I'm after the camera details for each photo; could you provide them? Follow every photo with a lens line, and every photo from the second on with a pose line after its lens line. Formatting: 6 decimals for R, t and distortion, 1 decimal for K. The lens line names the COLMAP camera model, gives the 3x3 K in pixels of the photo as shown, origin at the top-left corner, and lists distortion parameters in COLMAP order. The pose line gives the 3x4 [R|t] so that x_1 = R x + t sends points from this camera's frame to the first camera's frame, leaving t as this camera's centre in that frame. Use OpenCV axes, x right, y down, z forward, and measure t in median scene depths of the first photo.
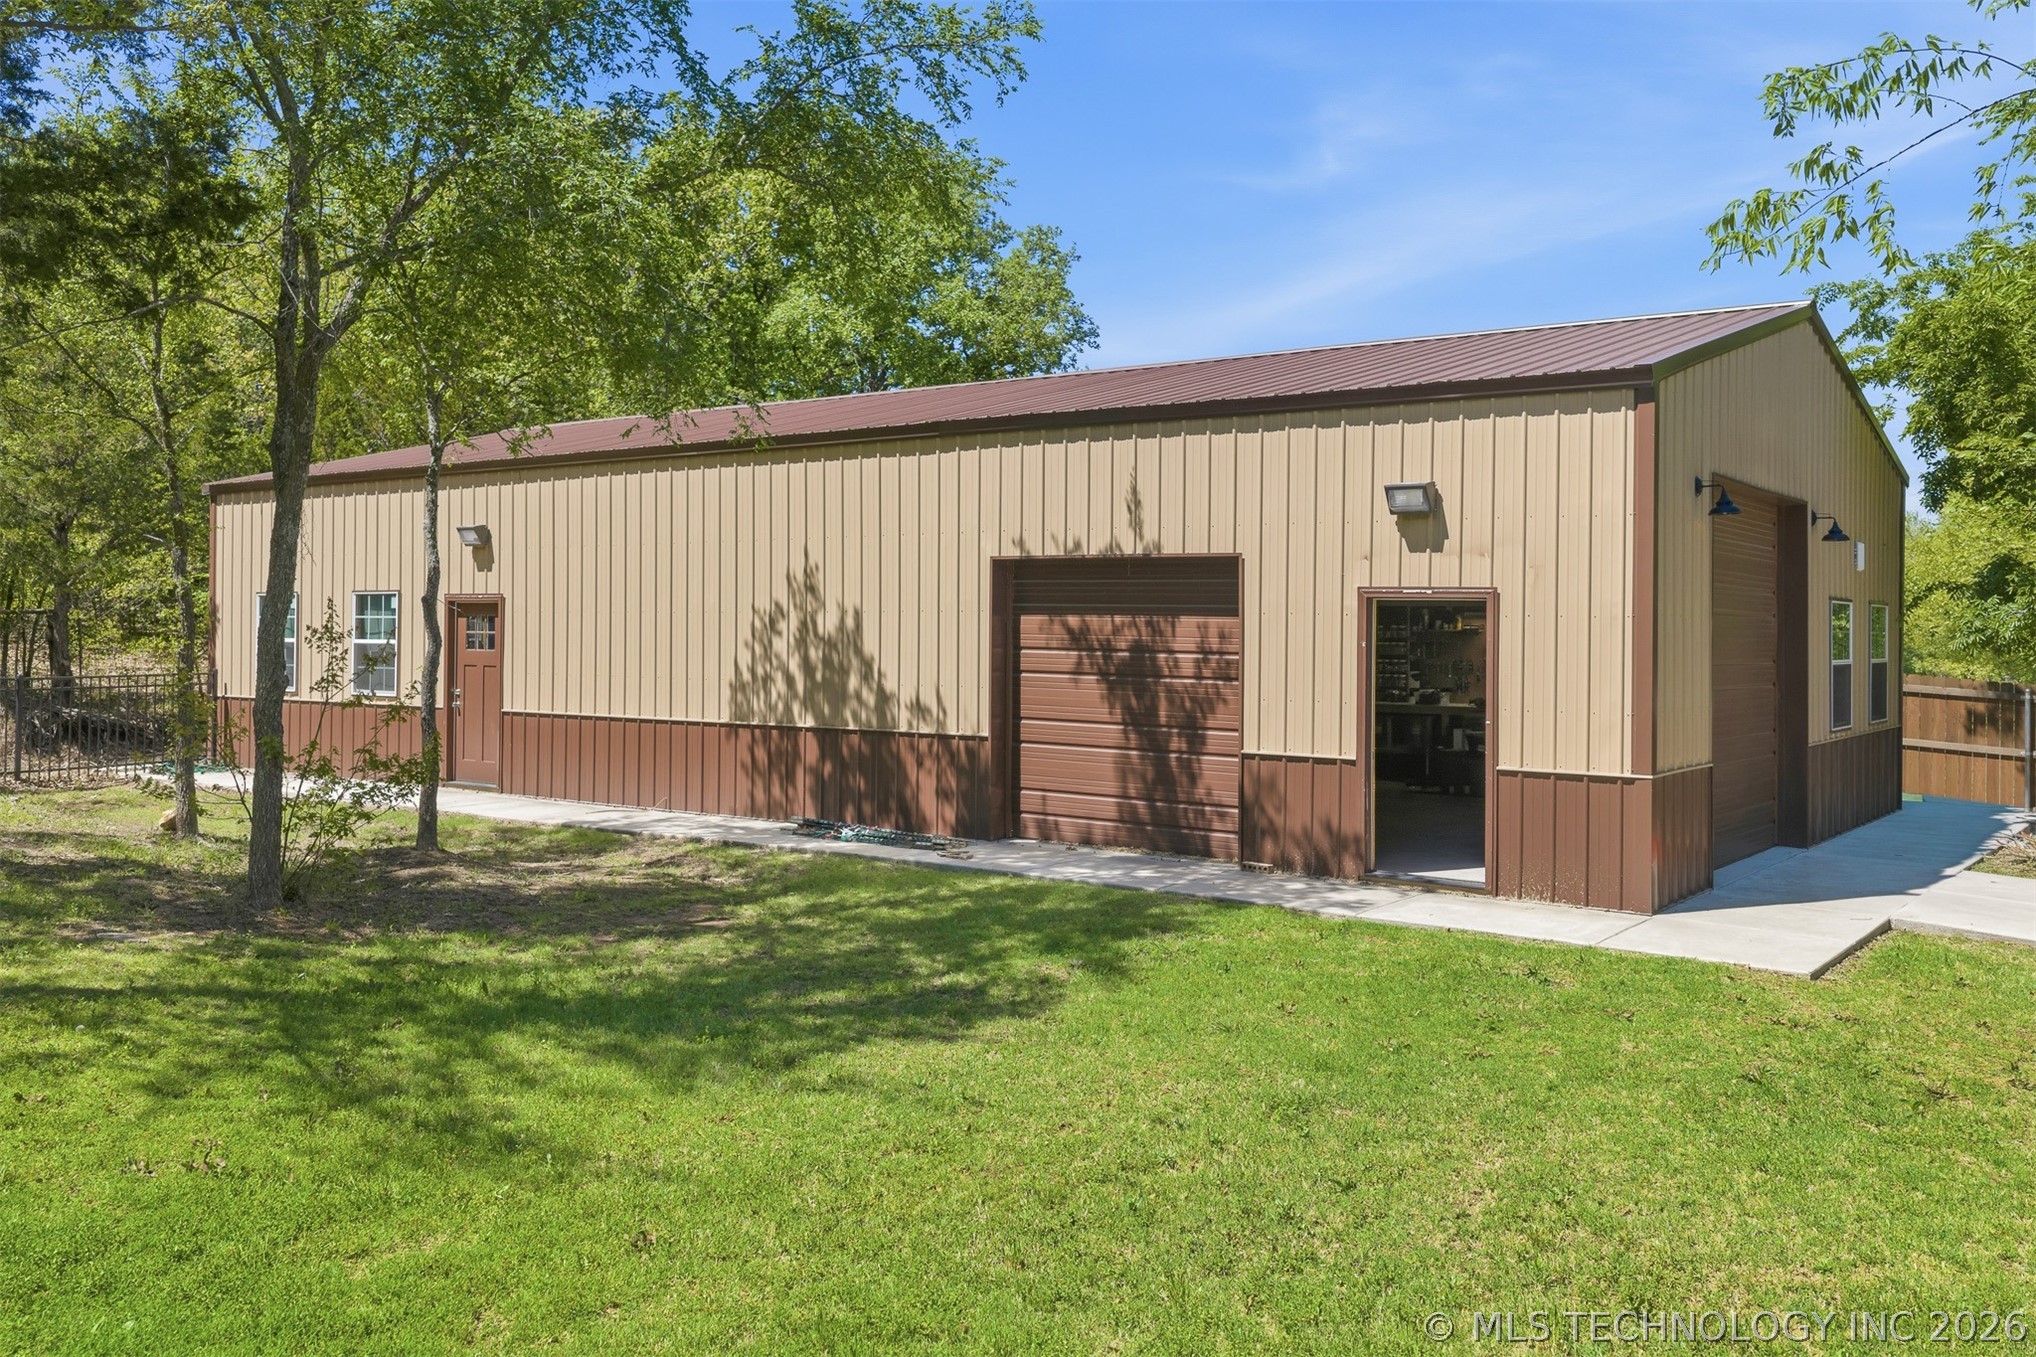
lens RADIAL K [[1712.4, 0, 1035.8], [0, 1712.4, 644.1], [0, 0, 1]] dist [0.007263, -0.001701]
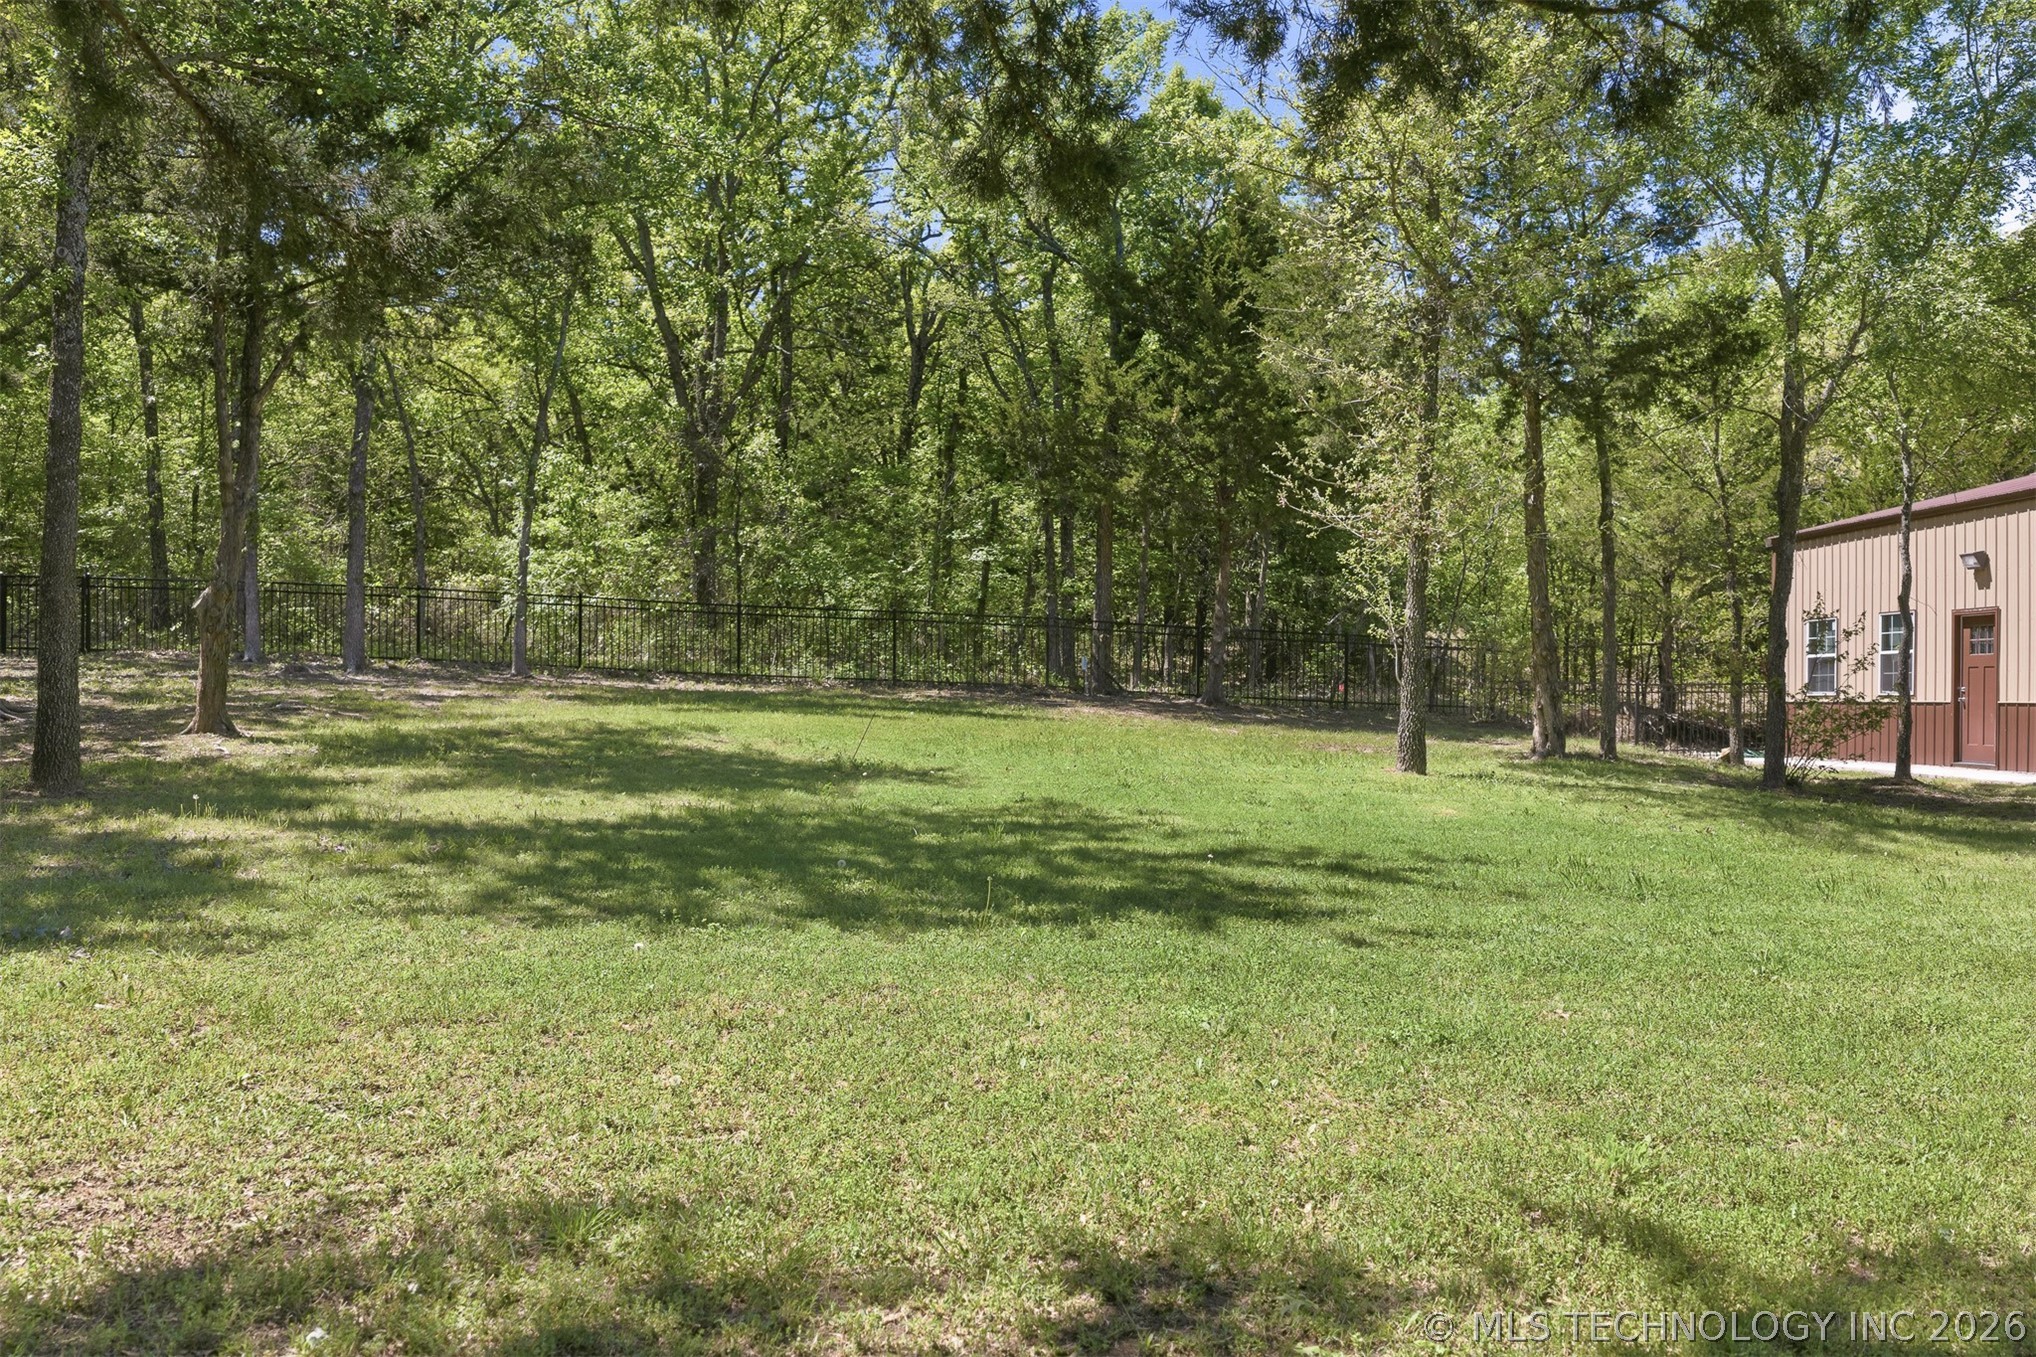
lens RADIAL K [[1712.4, 0, 1035.8], [0, 1712.4, 644.1], [0, 0, 1]] dist [0.007263, -0.001701]
pose [[0.639171, -0.027010, -0.768591, 0.218499], [-0.007756, 0.999106, -0.041561, 0.062723], [0.769026, 0.032526, 0.638390, -0.348917]]
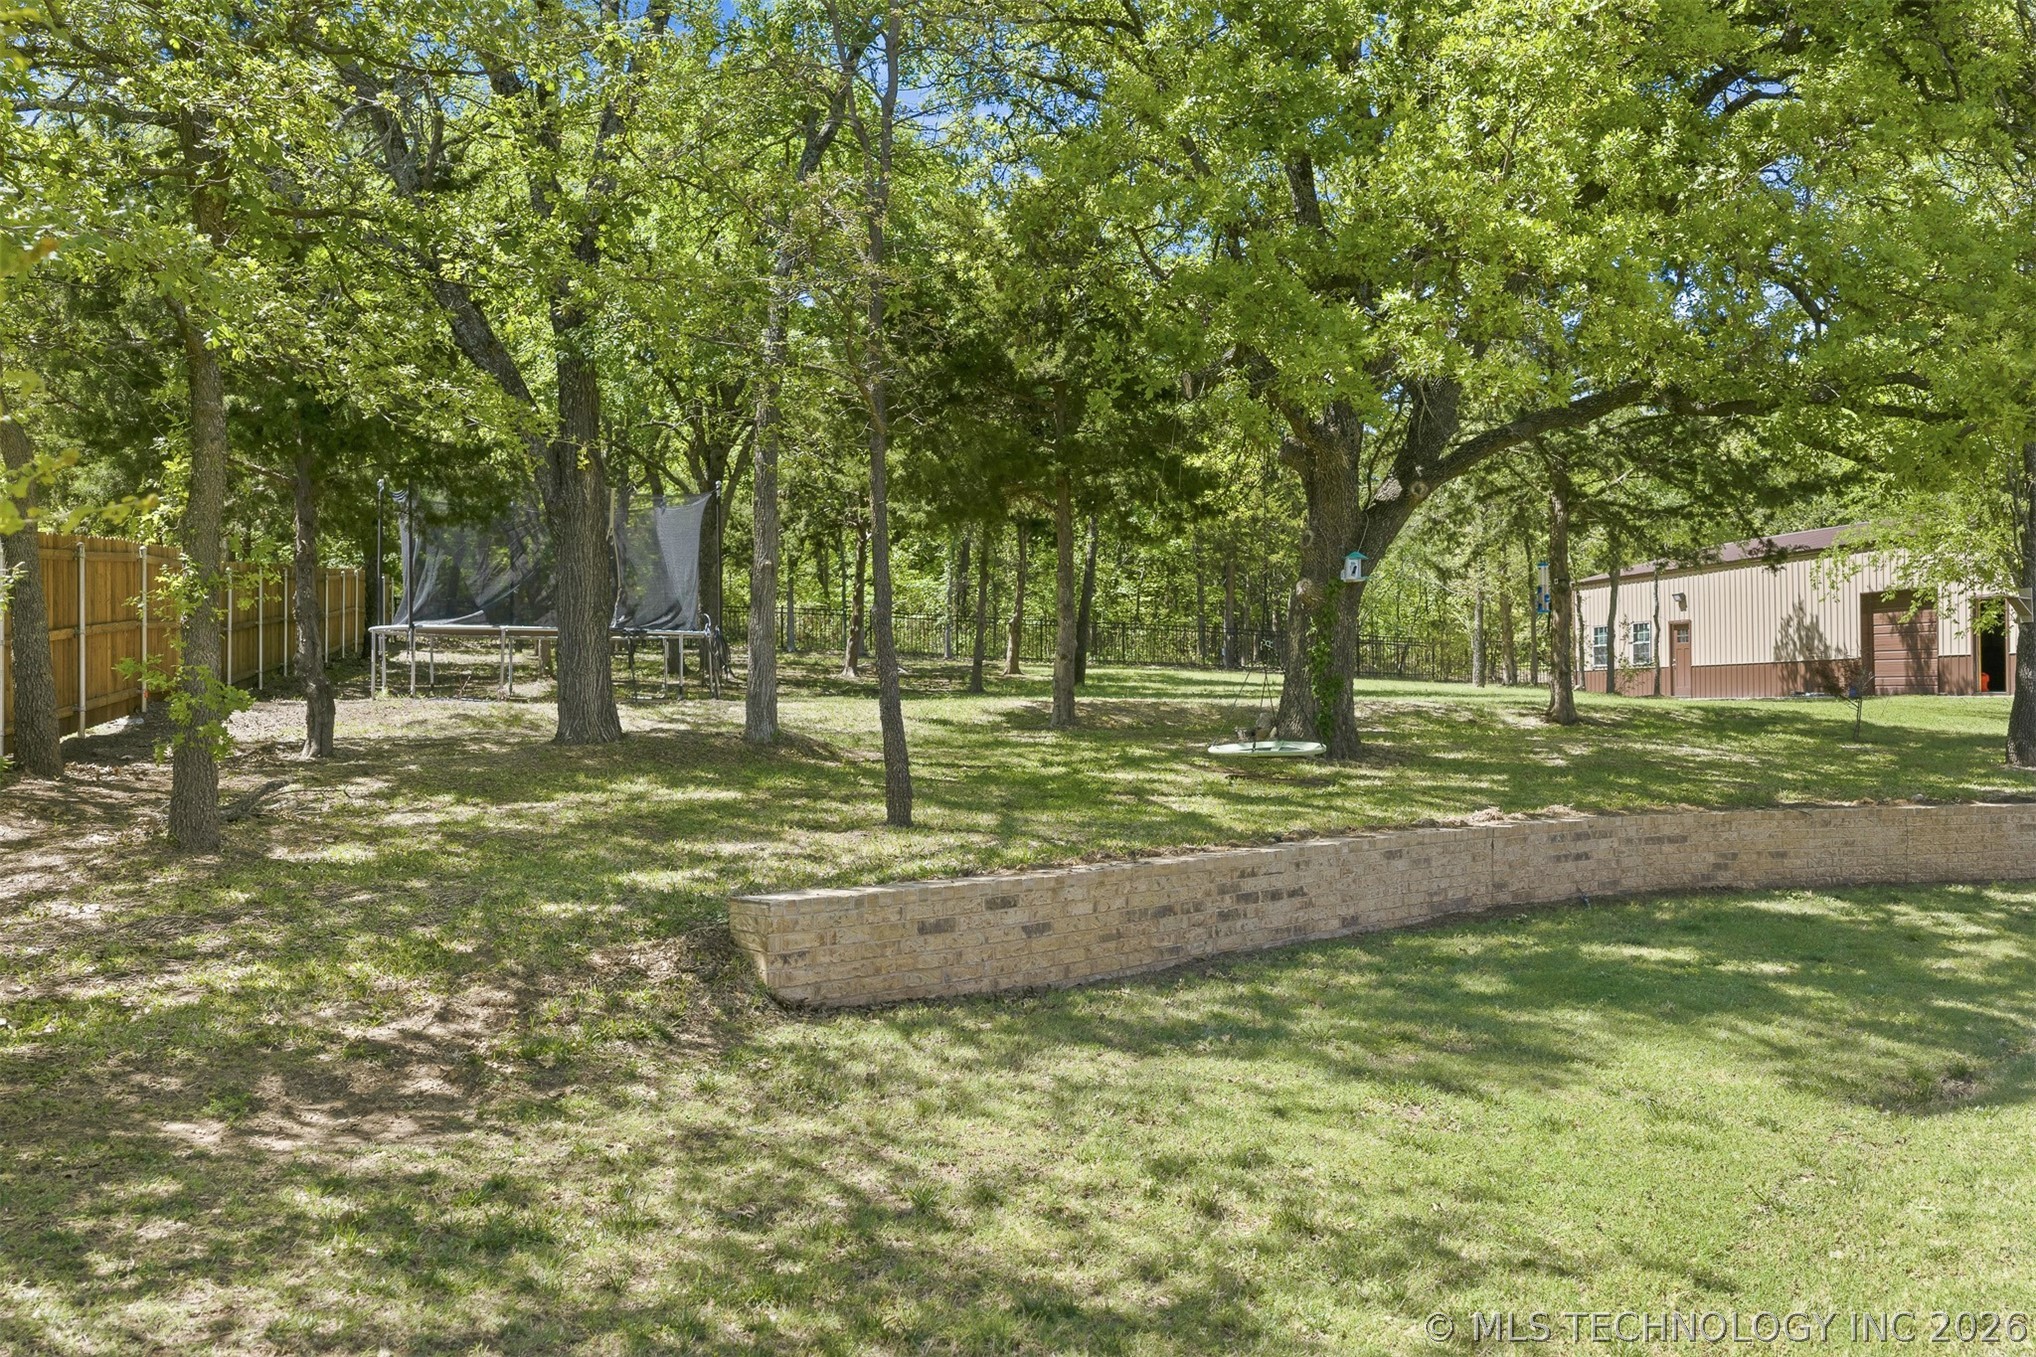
lens RADIAL K [[1712.4, 0, 1035.8], [0, 1712.4, 644.1], [0, 0, 1]] dist [0.007263, -0.001701]
pose [[0.756426, -0.030109, -0.653385, 0.726031], [-0.006682, 0.998532, -0.053749, 0.177575], [0.654045, 0.045023, 0.755115, -1.834609]]
